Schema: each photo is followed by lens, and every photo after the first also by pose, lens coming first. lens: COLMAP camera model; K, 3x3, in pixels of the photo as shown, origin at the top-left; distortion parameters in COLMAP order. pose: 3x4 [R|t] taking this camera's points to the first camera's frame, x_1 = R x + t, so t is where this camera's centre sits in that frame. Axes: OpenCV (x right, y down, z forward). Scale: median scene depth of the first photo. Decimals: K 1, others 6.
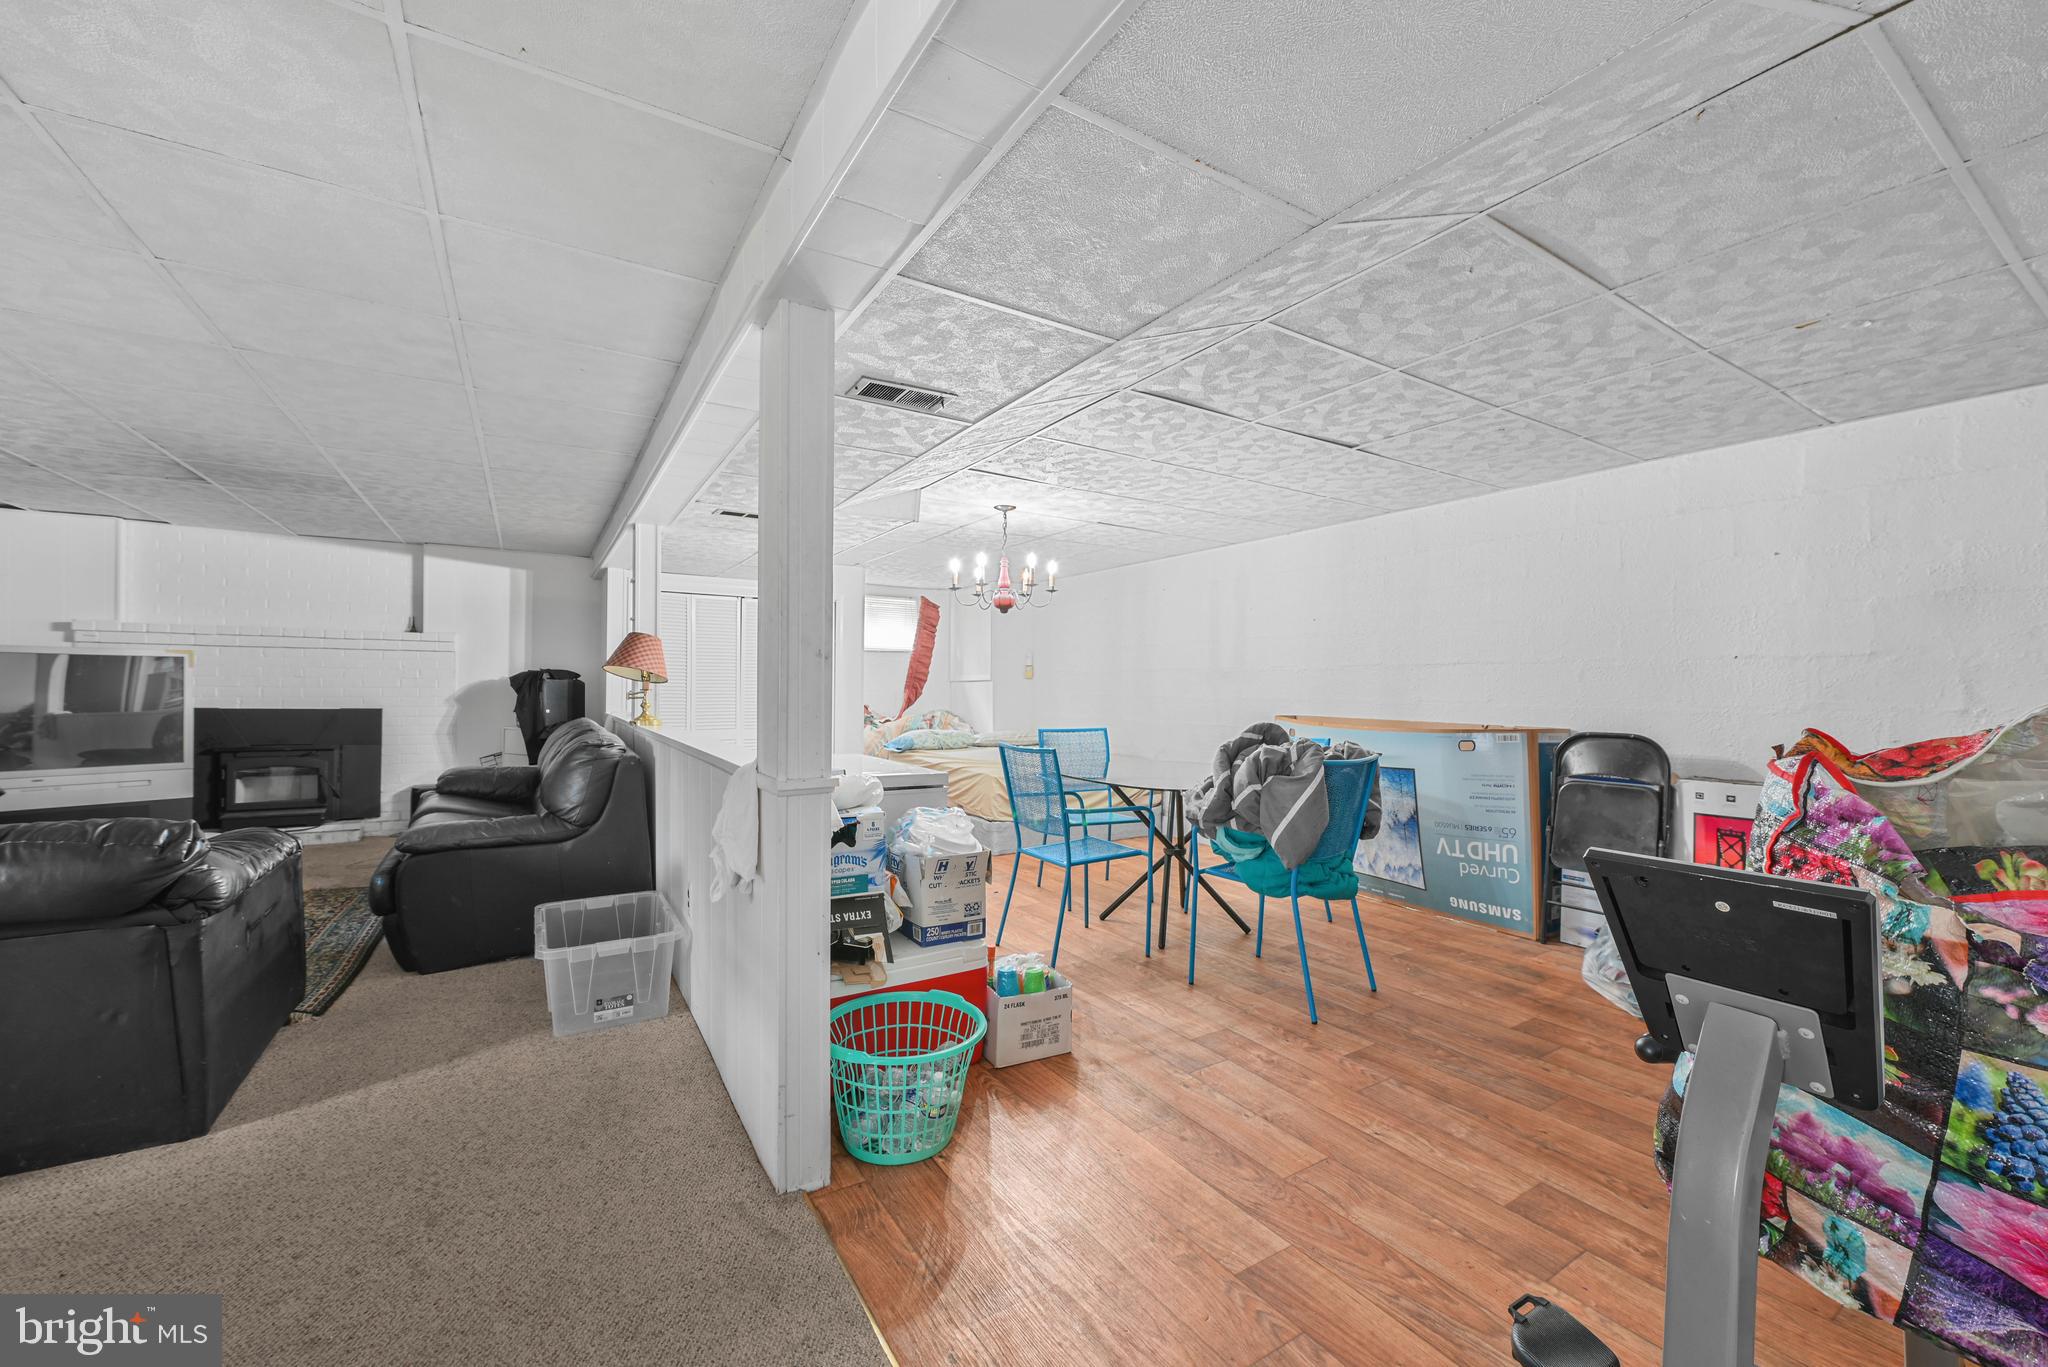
lens RADIAL K [[817.9, 0, 1032.6], [0, 817.9, 690.6], [0, 0, 1]] dist [-0.007610, 0.000522]
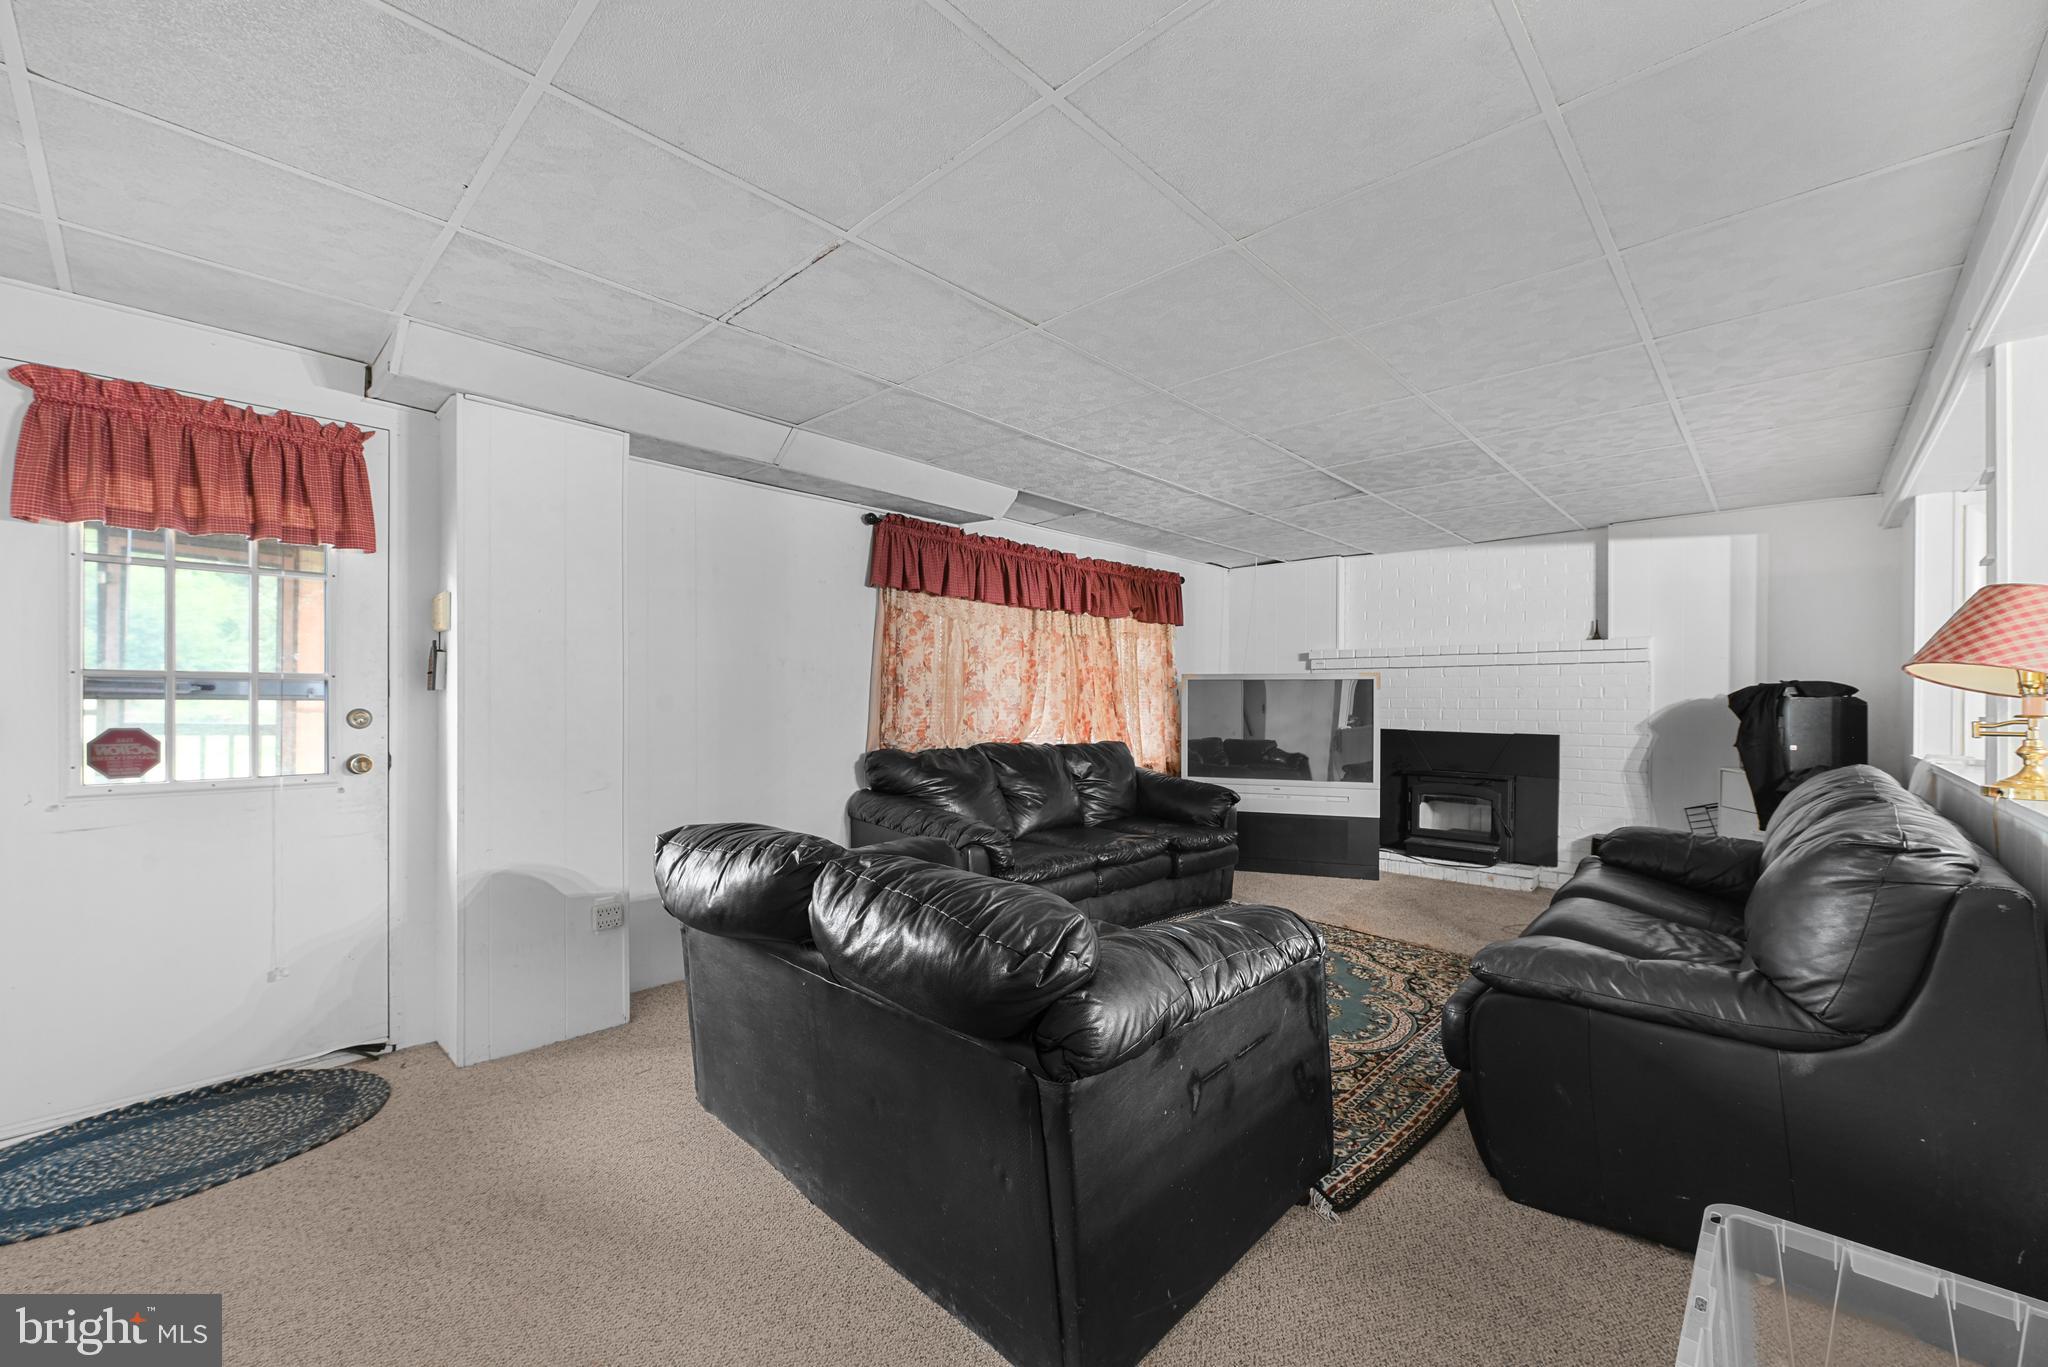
lens RADIAL K [[817.9, 0, 1026.0], [0, 817.9, 699.2], [0, 0, 1]] dist [-0.007610, 0.000522]
pose [[0.255148, -0.009794, -0.966852, -0.166122], [-0.005076, 0.999921, -0.011469, -0.002373], [0.966889, 0.007834, 0.255078, 0.318917]]
